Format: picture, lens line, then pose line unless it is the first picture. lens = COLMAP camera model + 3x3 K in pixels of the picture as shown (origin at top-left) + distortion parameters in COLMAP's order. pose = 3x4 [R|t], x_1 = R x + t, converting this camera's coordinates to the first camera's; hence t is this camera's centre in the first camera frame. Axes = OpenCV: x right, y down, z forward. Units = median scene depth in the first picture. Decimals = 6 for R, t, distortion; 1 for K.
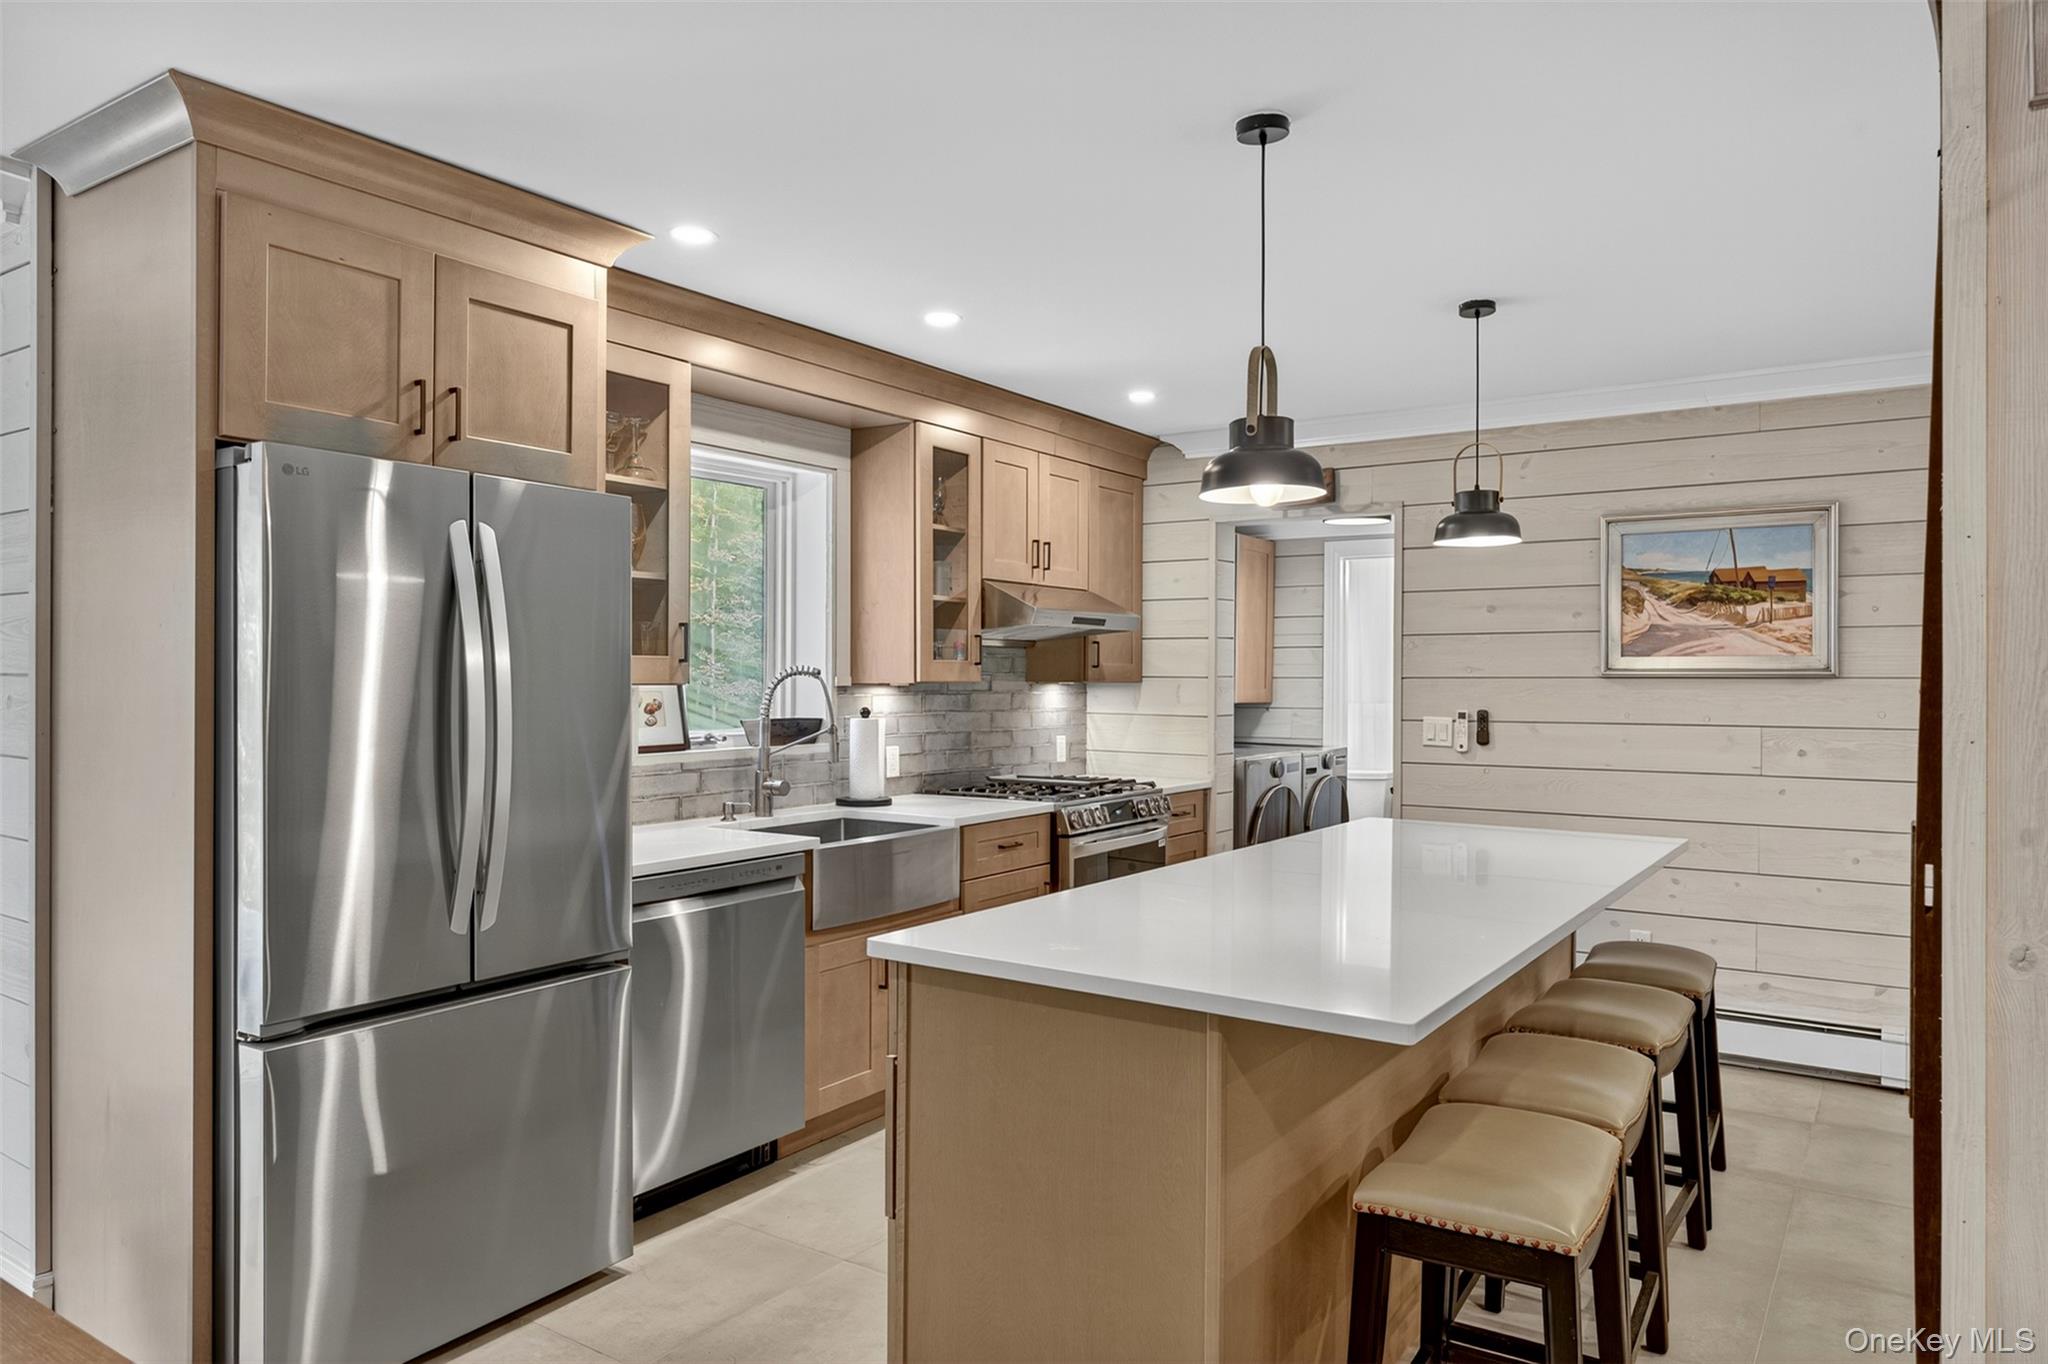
lens RADIAL K [[1337.5, 0, 1024.0], [0, 1337.5, 682.0], [0, 0, 1]] dist [-0.002013, -0.000212]
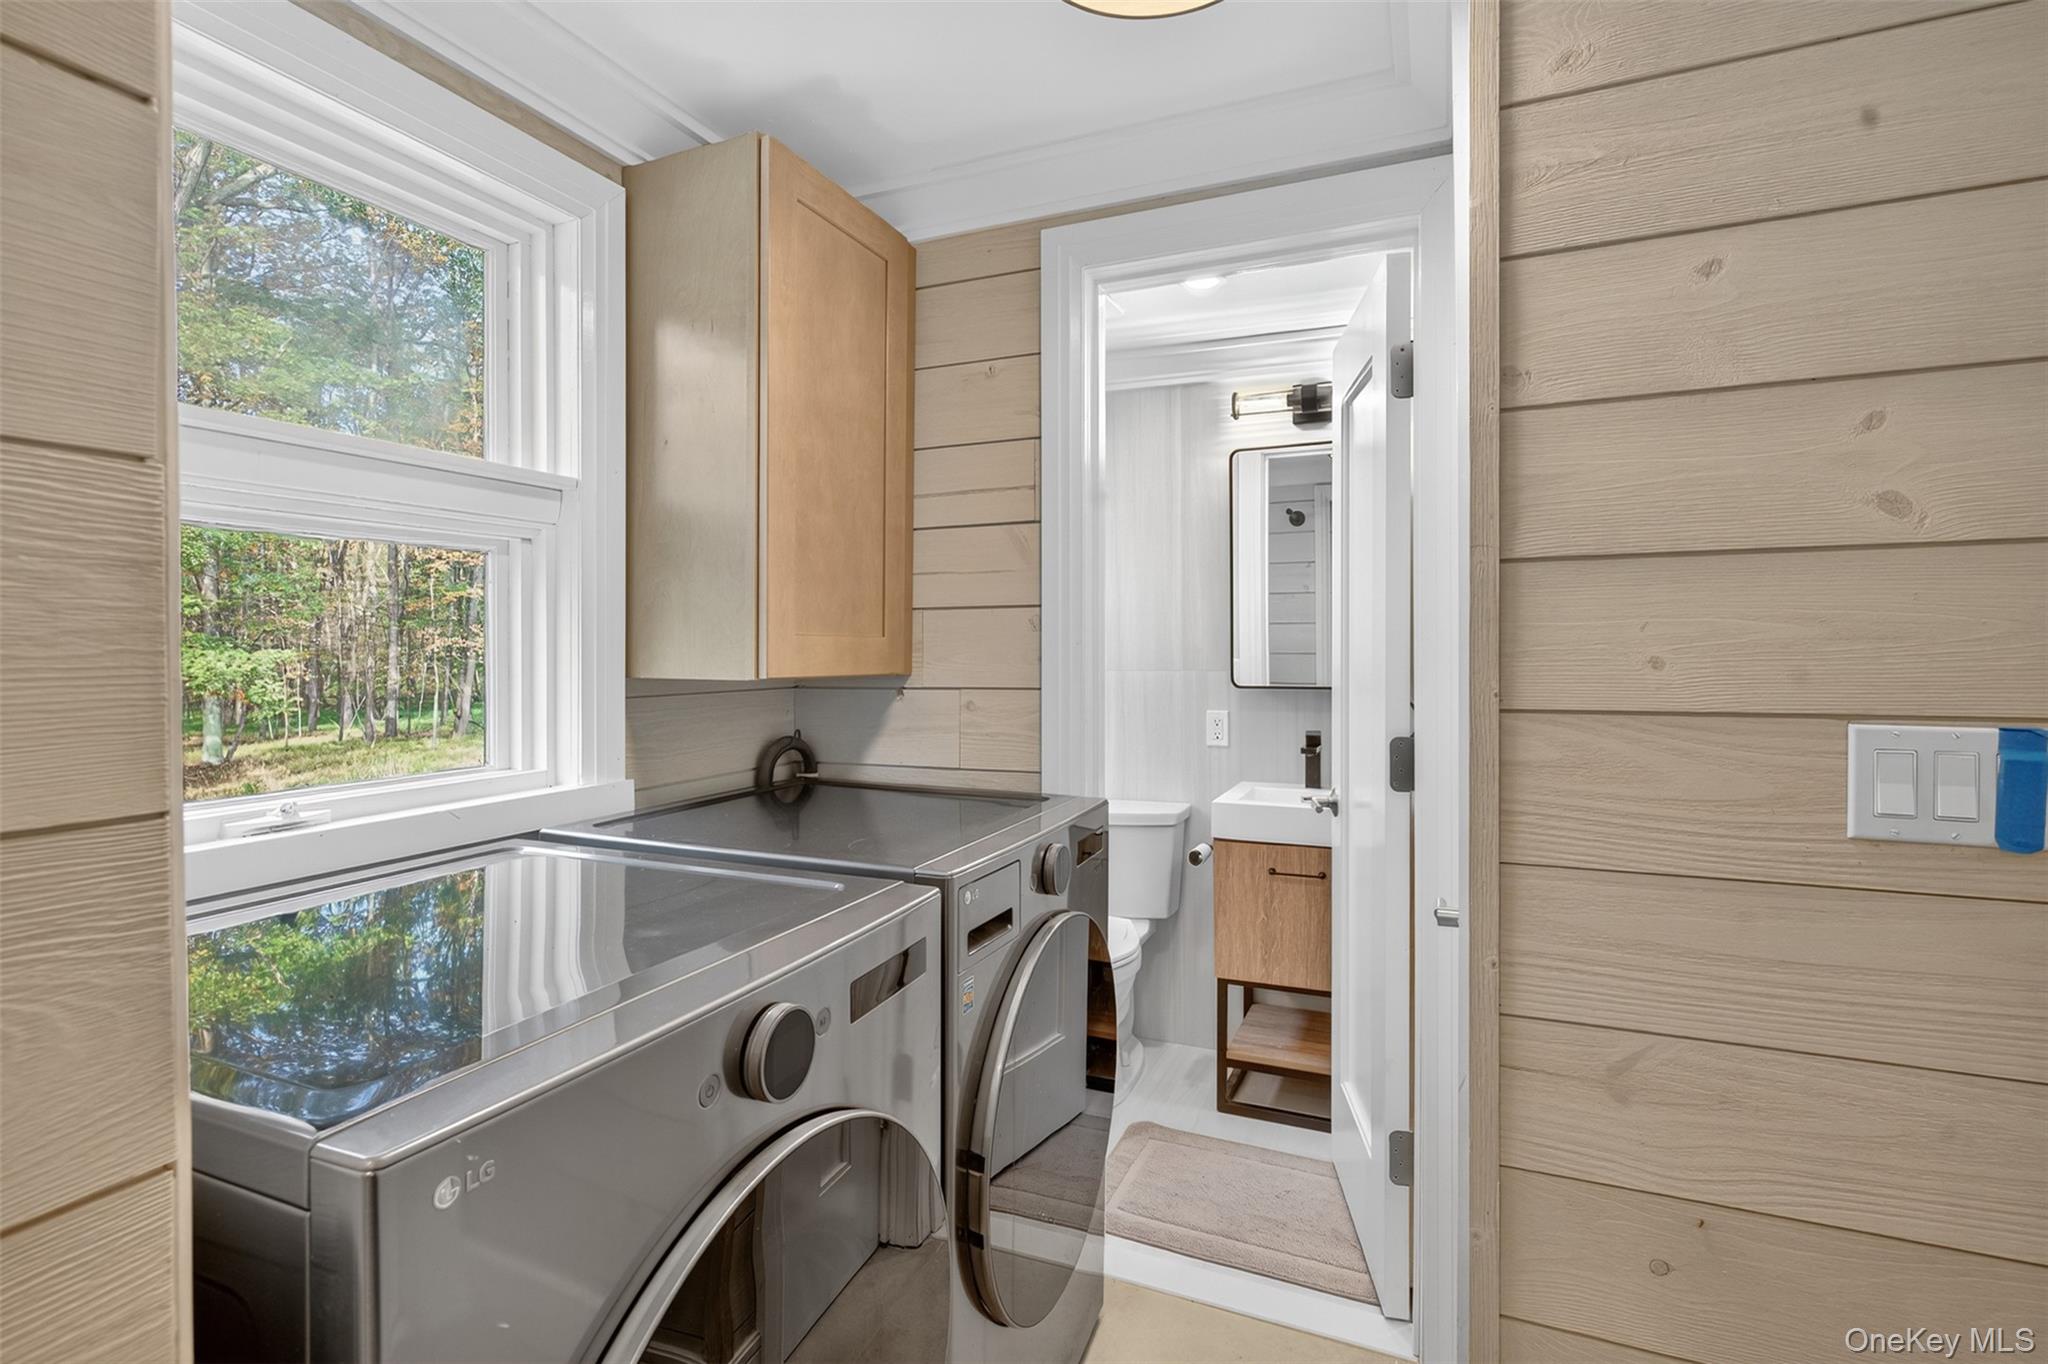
lens RADIAL K [[975.6, 0, 1026.5], [0, 975.6, 652.5], [0, 0, 1]] dist [-0.000388, 0.000022]
pose [[0.984002, -0.011764, 0.177771, 0.171609], [0.010818, 0.999922, 0.006289, 0.008189], [-0.177831, -0.004265, 0.984052, 0.735185]]
